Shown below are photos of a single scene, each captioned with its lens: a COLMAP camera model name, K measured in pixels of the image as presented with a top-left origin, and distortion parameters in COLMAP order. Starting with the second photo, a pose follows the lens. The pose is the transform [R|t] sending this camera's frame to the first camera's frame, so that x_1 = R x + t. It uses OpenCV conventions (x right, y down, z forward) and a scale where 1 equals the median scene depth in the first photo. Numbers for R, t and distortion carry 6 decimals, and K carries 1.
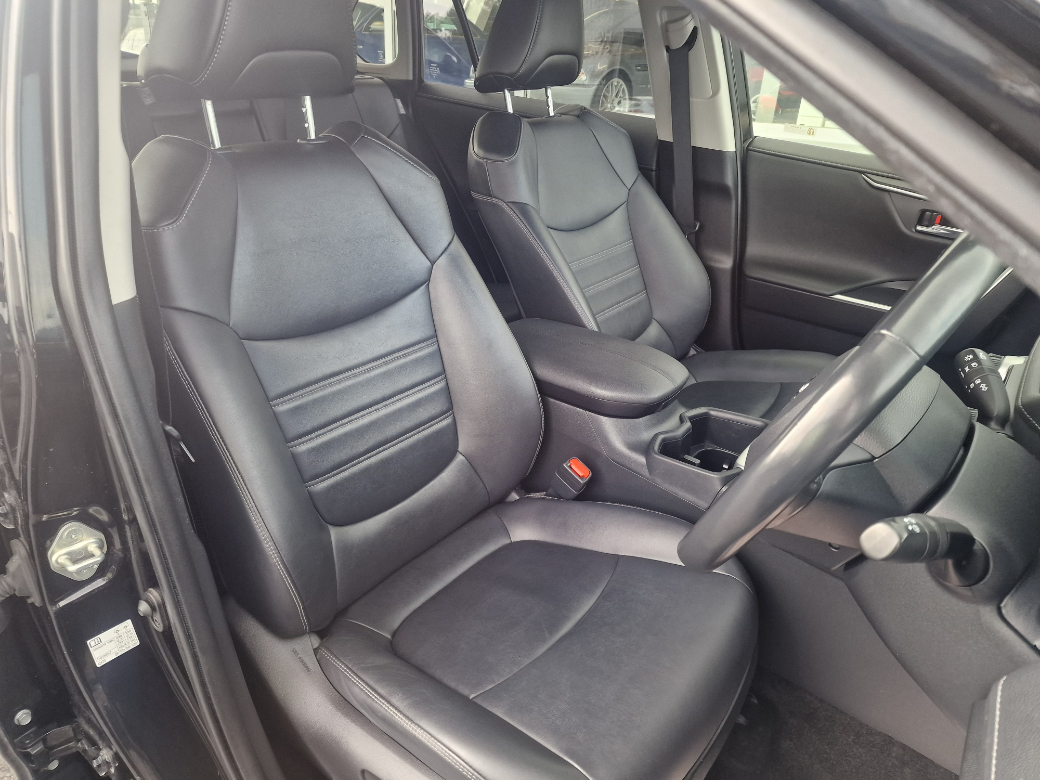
lens RADIAL K [[695.1, 0, 519.2], [0, 695.1, 399.0], [0, 0, 1]] dist [0.029565, -0.019302]
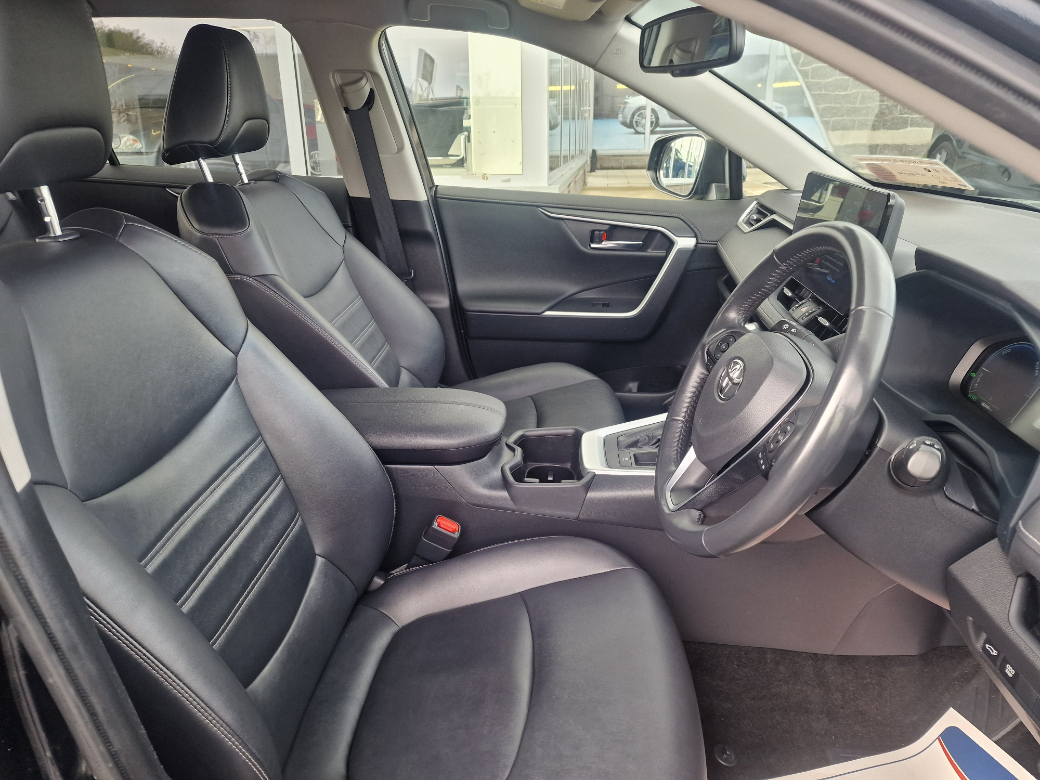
lens RADIAL K [[695.1, 0, 517.7], [0, 695.1, 389.1], [0, 0, 1]] dist [0.029565, -0.019302]
pose [[0.828626, -0.239868, 0.505809, -0.201470], [0.281503, 0.959541, -0.006124, -0.034881], [-0.483875, 0.147461, 0.862624, 0.063329]]
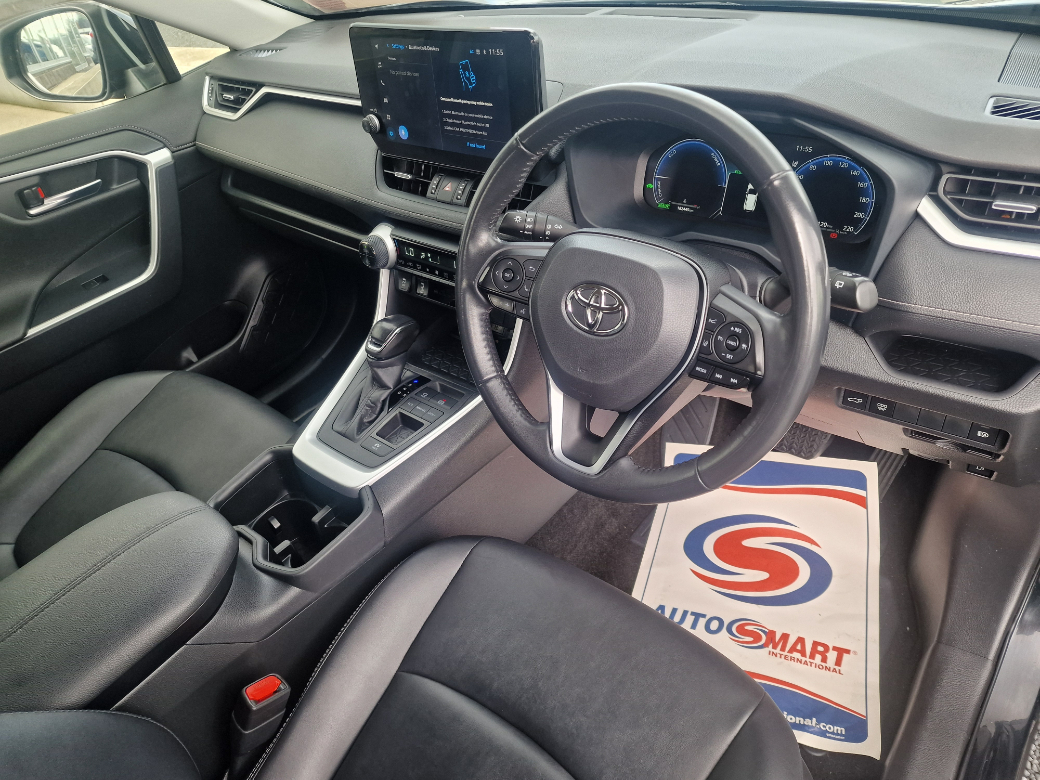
lens RADIAL K [[695.1, 0, 517.7], [0, 695.1, 382.3], [0, 0, 1]] dist [0.029565, -0.019302]
pose [[0.025701, -0.641906, 0.766352, -0.167747], [0.581844, 0.632981, 0.510679, -0.205158], [-0.812894, 0.432773, 0.389758, 0.304410]]
